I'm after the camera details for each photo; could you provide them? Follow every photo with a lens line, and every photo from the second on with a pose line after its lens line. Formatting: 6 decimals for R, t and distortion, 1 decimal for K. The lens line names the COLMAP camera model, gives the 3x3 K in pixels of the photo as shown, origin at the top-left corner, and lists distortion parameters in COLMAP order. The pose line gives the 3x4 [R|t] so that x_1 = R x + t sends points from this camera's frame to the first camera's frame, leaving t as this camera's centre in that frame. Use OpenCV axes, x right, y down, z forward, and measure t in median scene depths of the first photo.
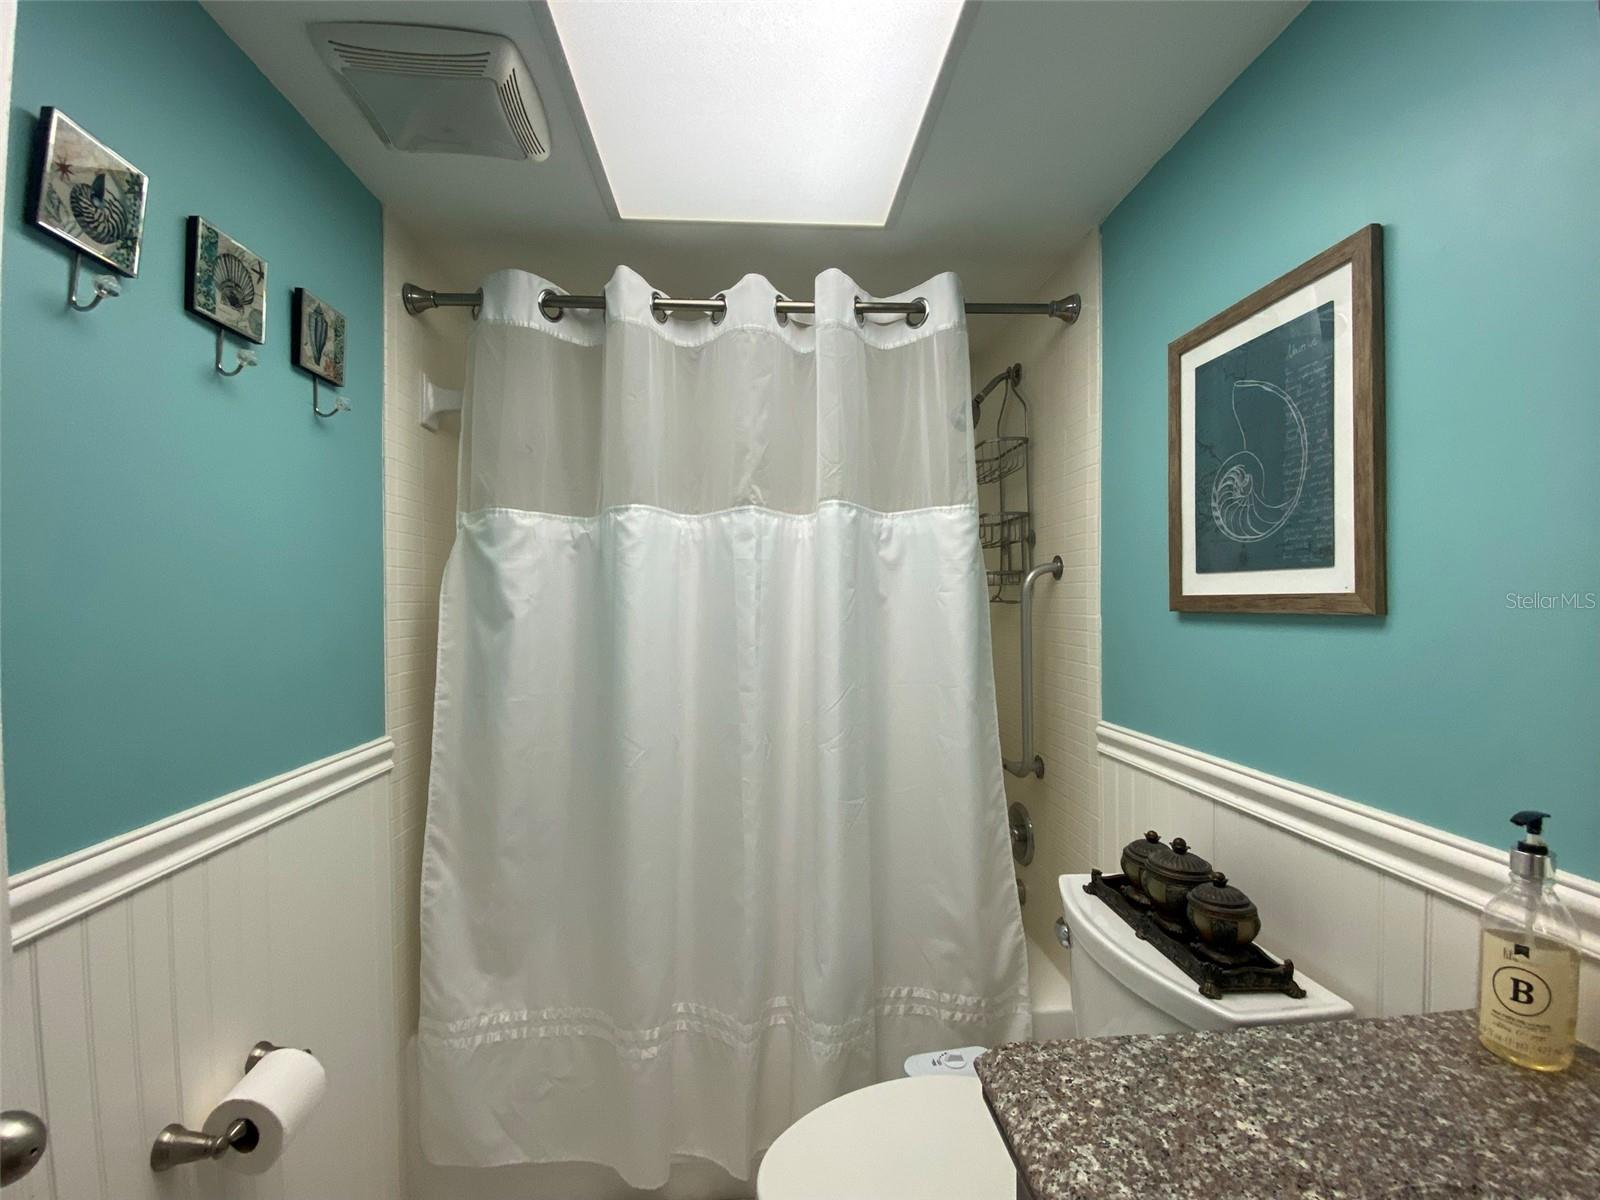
lens RADIAL K [[661.2, 0, 795.3], [0, 661.2, 607.6], [0, 0, 1]] dist [0.025013, -0.022207]
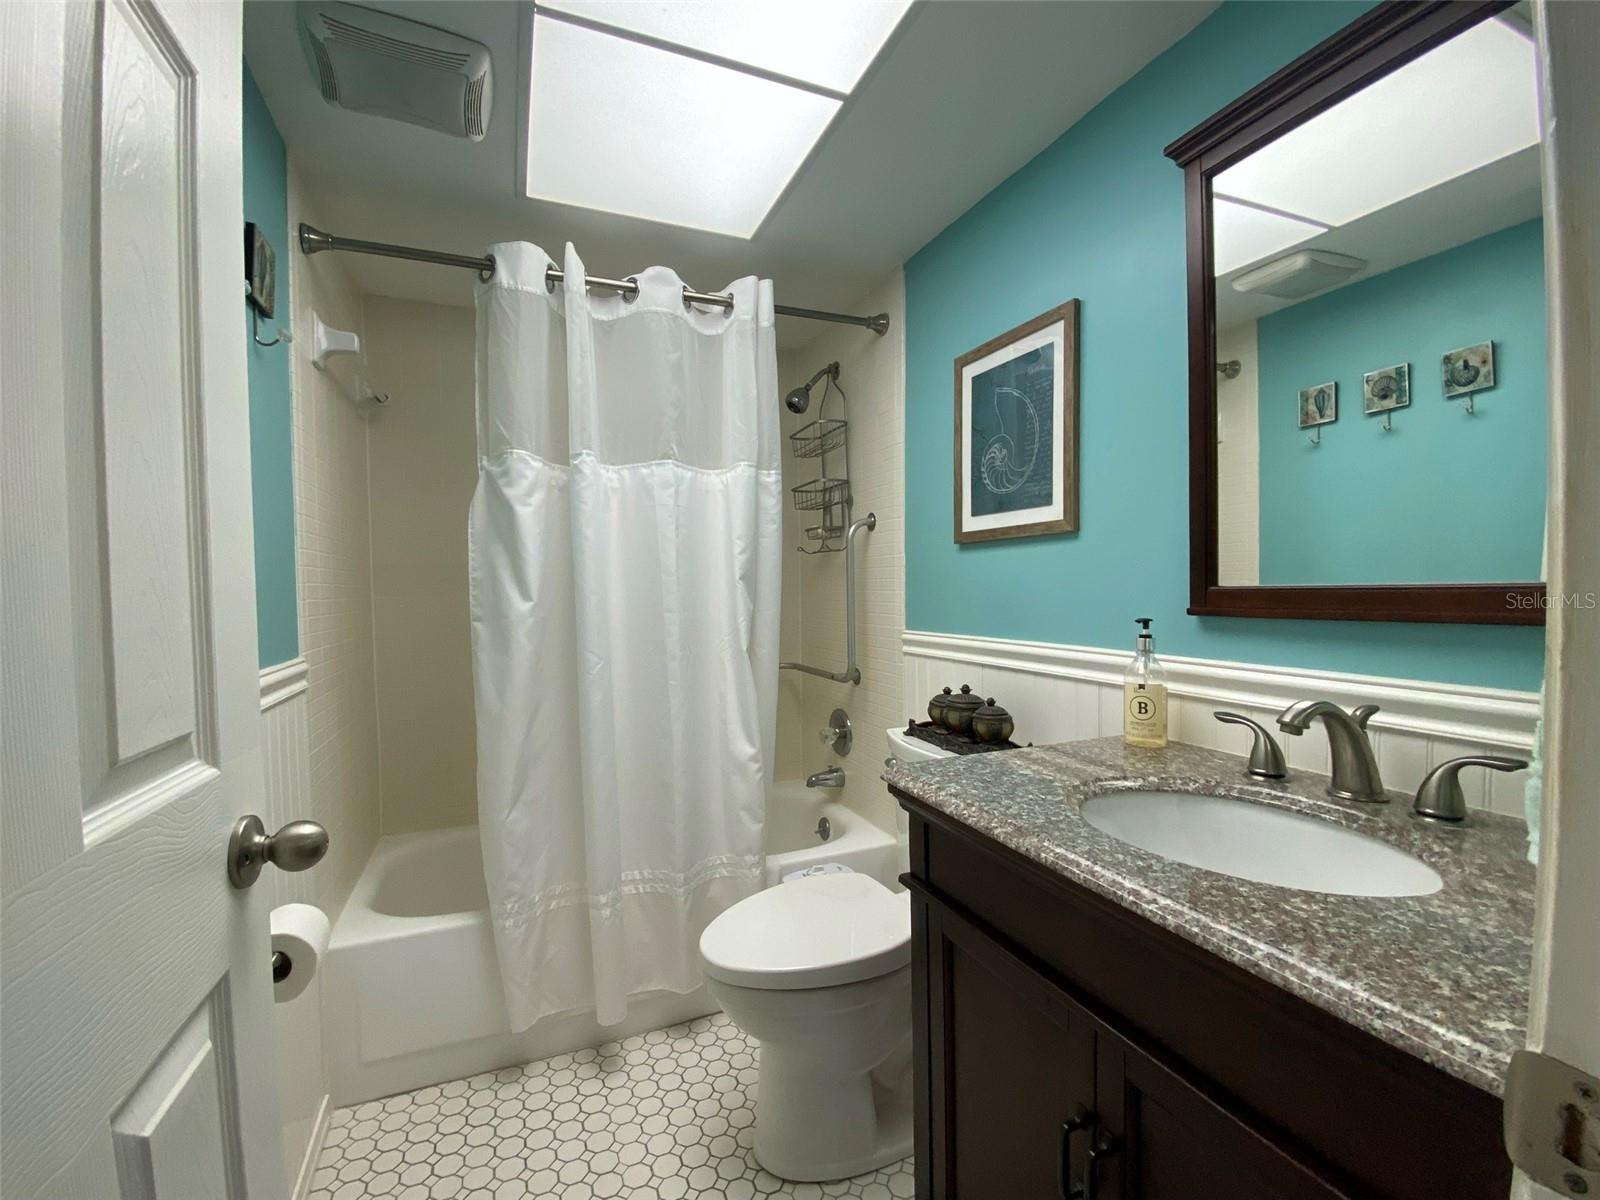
lens RADIAL K [[636.2, 0, 789.2], [0, 636.2, 604.6], [0, 0, 1]] dist [0.017326, -0.022235]
pose [[0.950802, -0.014429, 0.309462, -0.221871], [0.006562, 0.999629, 0.026446, 0.101609], [-0.309729, -0.023114, 0.950544, -0.224362]]
